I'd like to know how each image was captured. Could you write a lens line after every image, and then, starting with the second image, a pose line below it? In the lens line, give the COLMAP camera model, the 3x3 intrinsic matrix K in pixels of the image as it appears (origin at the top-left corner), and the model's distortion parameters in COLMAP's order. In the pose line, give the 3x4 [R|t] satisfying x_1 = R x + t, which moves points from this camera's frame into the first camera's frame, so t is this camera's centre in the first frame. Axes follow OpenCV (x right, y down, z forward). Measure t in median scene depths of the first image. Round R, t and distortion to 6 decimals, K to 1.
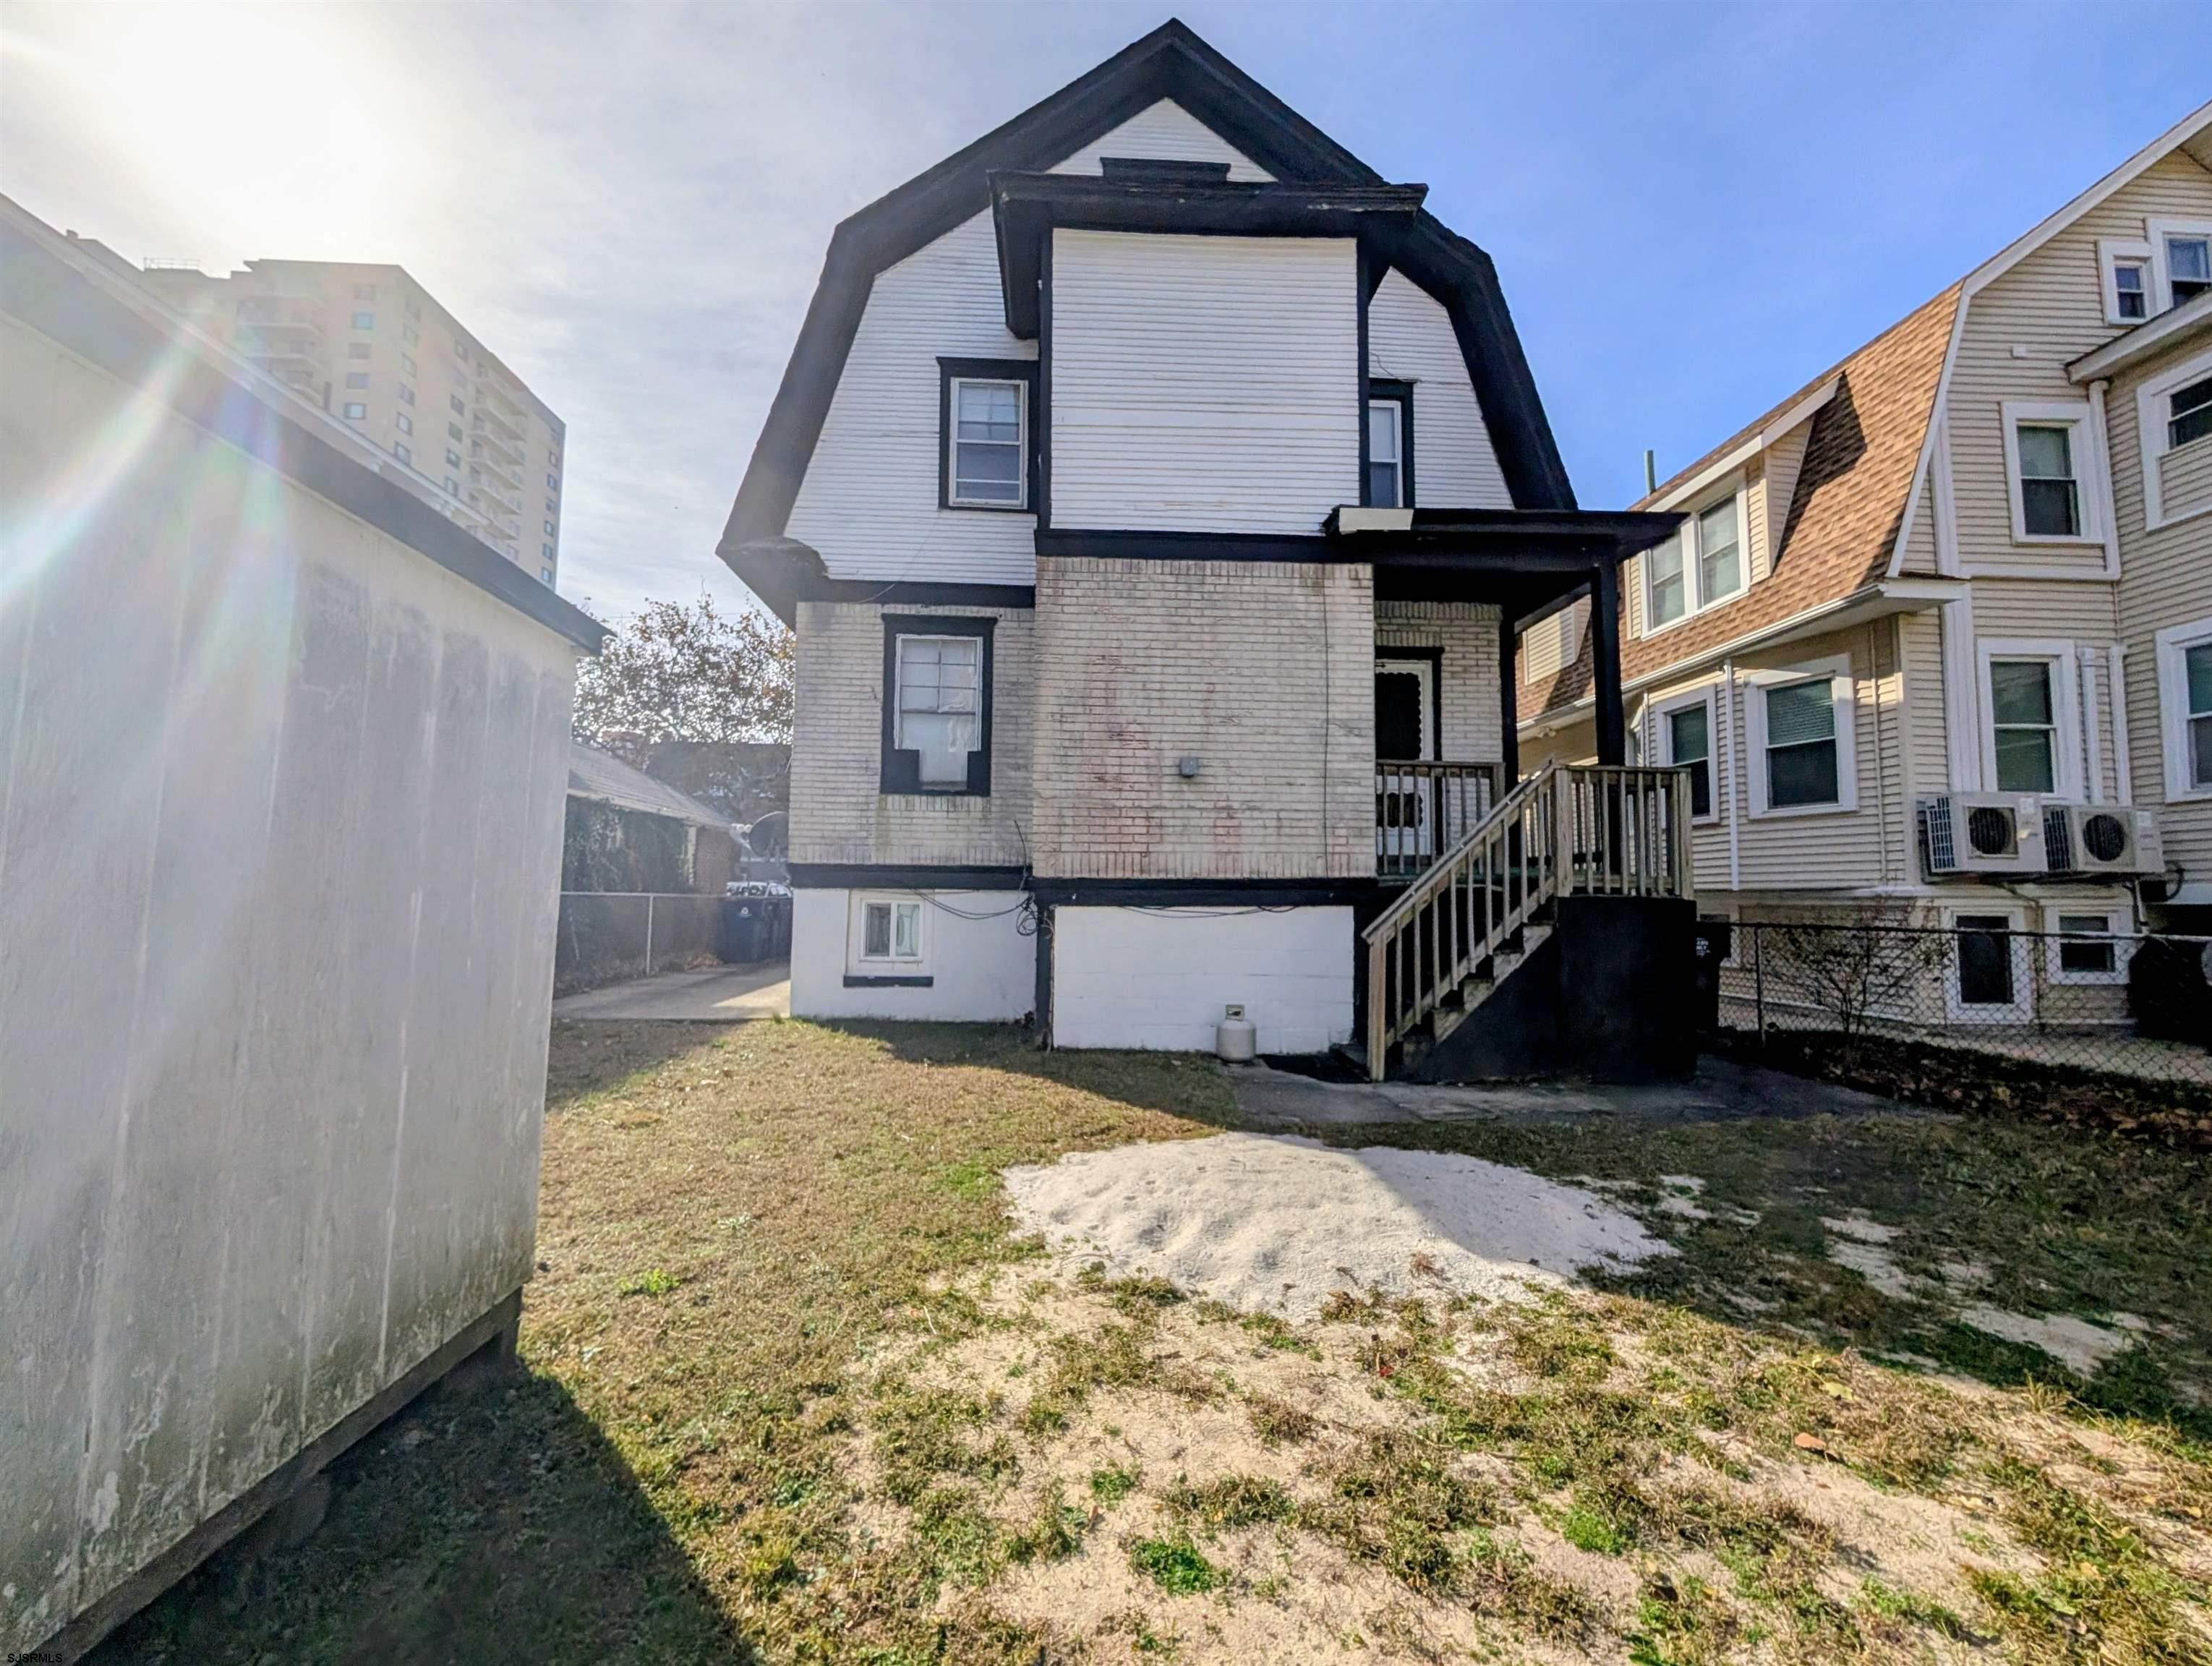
lens RADIAL K [[870.1, 0, 1106.0], [0, 870.1, 833.0], [0, 0, 1]] dist [-0.000033, 0.000123]
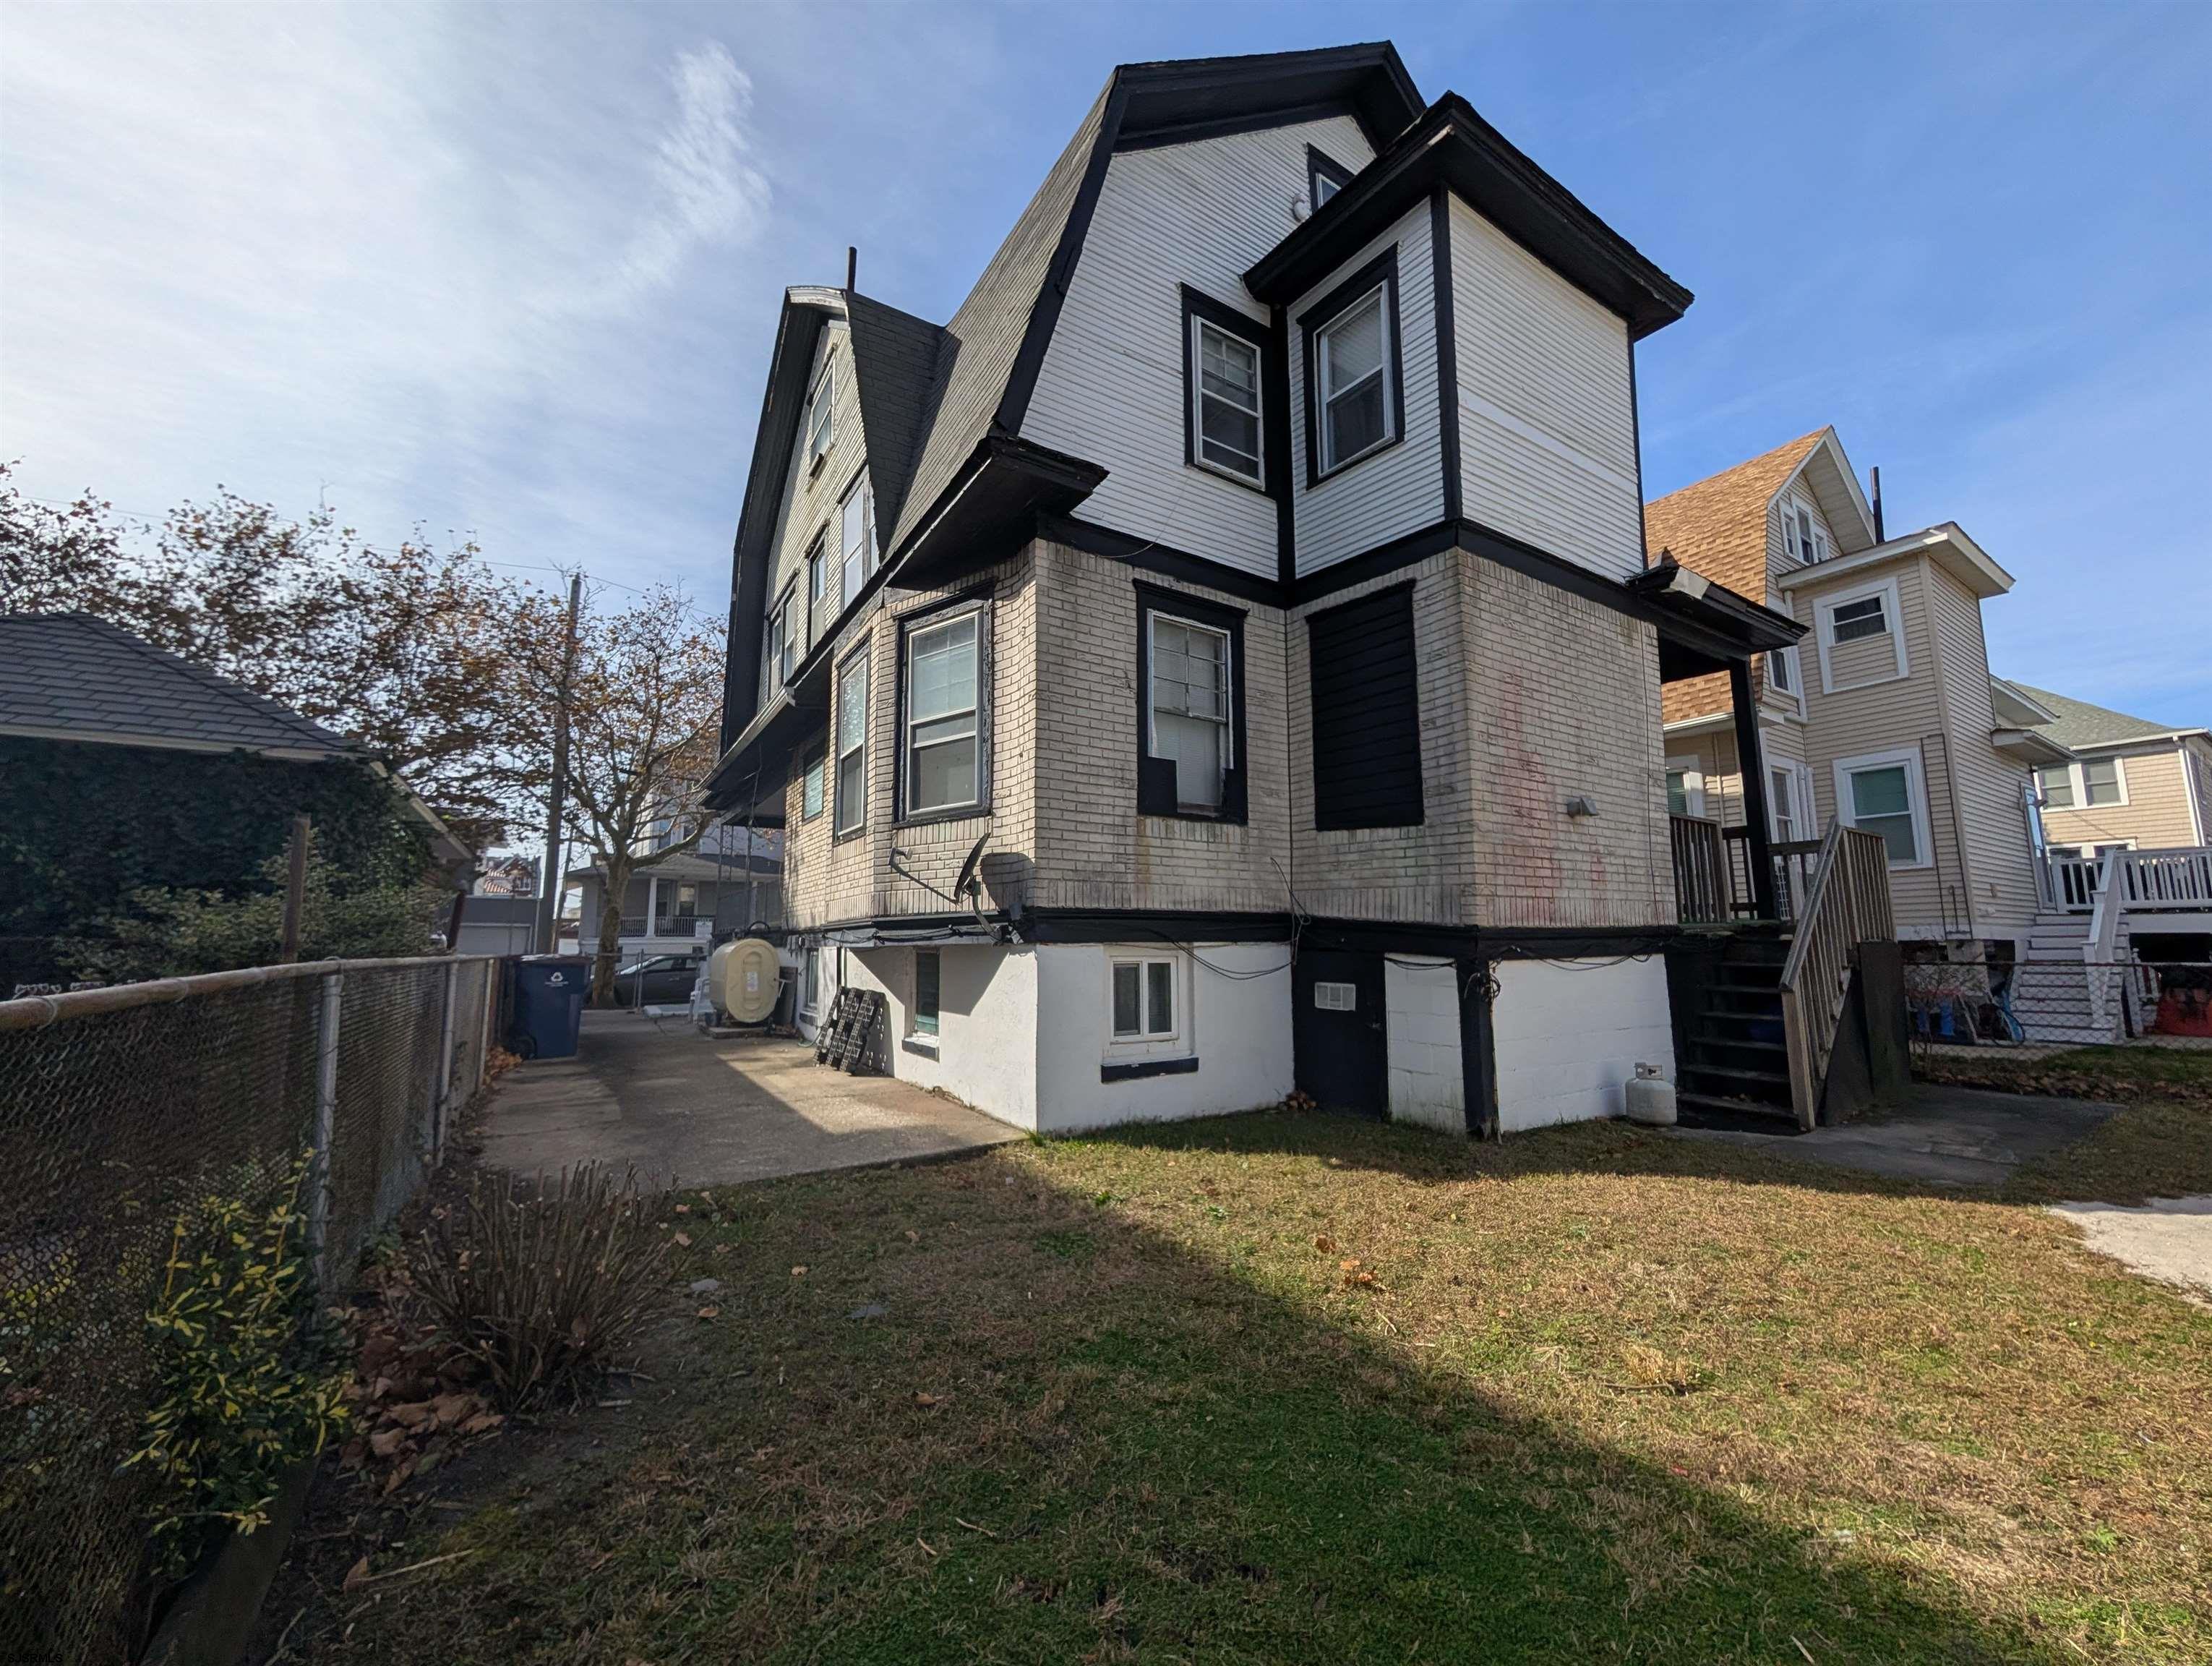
lens RADIAL K [[840.2, 0, 1106.0], [0, 840.2, 833.0], [0, 0, 1]] dist [0.000906, 0.000451]
pose [[0.865292, 0.051735, 0.498591, -0.650041], [-0.023417, 0.997746, -0.062889, 0.017017], [-0.500721, 0.042742, 0.864553, 0.398187]]
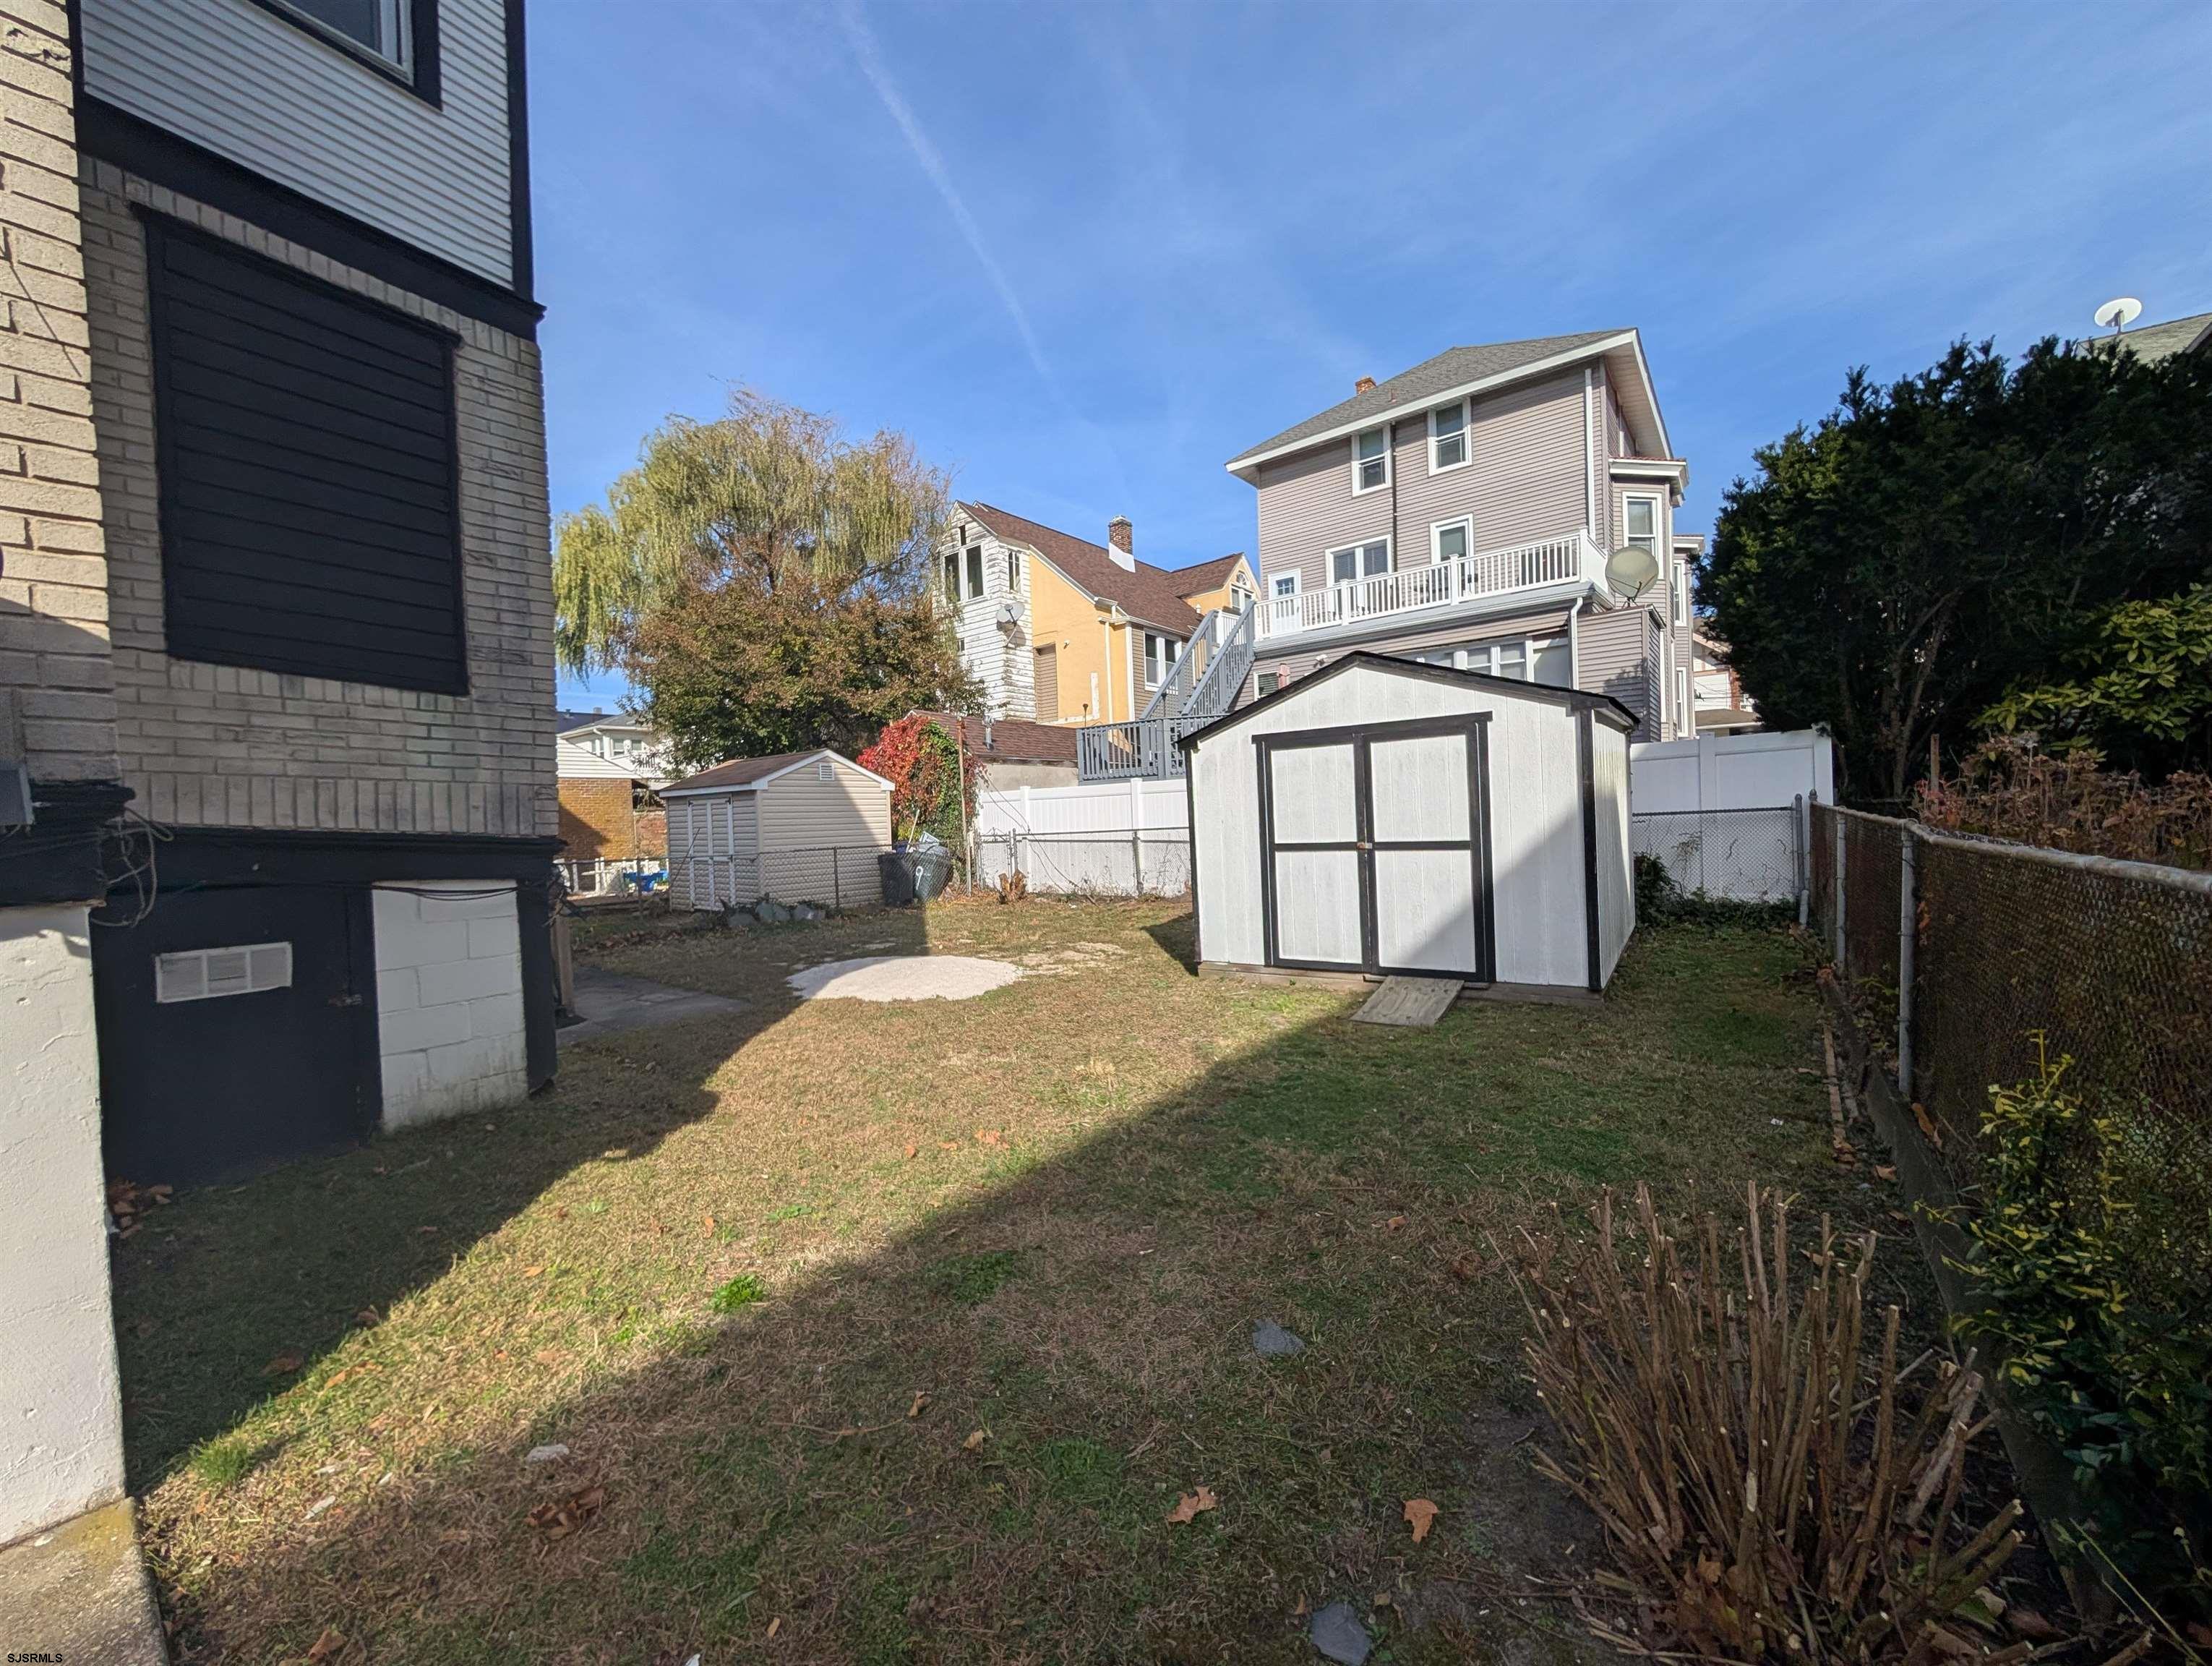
lens RADIAL K [[840.2, 0, 1106.0], [0, 840.2, 833.0], [0, 0, 1]] dist [0.000906, 0.000451]
pose [[-0.757532, 0.007786, 0.652752, -0.681717], [-0.018155, 0.999291, -0.032989, 0.049843], [-0.652546, -0.036841, -0.756853, 0.997979]]
